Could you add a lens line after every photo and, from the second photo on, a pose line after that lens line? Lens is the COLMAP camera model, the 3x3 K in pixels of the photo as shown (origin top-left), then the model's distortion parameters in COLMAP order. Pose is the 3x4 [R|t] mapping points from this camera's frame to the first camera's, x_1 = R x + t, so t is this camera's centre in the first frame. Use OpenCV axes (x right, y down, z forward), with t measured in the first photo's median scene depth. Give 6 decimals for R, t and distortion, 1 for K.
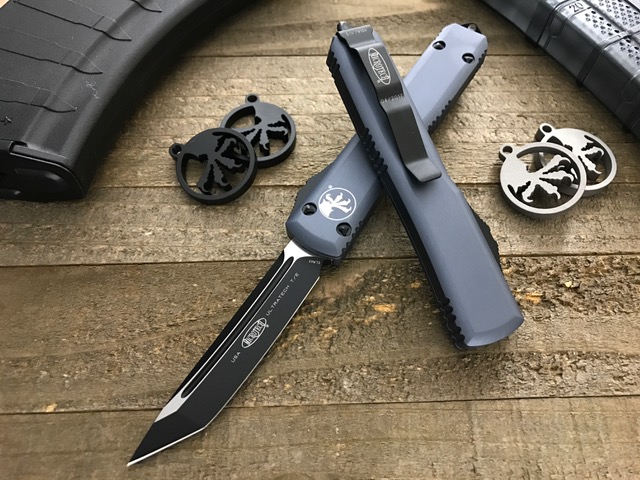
lens RADIAL K [[540.3, 0, 320.0], [0, 540.3, 240.0], [0, 0, 1]] dist [-0.004310, -0.015756]
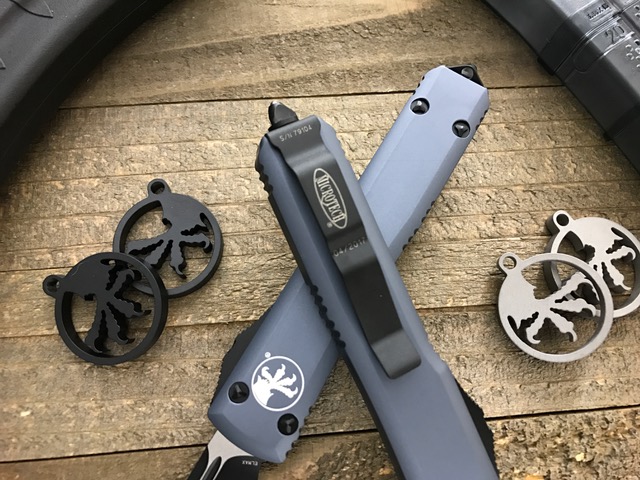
lens RADIAL K [[541.3, 0, 320.0], [0, 541.3, 240.0], [0, 0, 1]] dist [-0.009899, -0.000390]
pose [[0.998542, -0.038575, 0.037749, 0.065493], [0.028652, 0.971585, 0.234951, -0.402251], [-0.045739, -0.233527, 0.971274, 0.319924]]
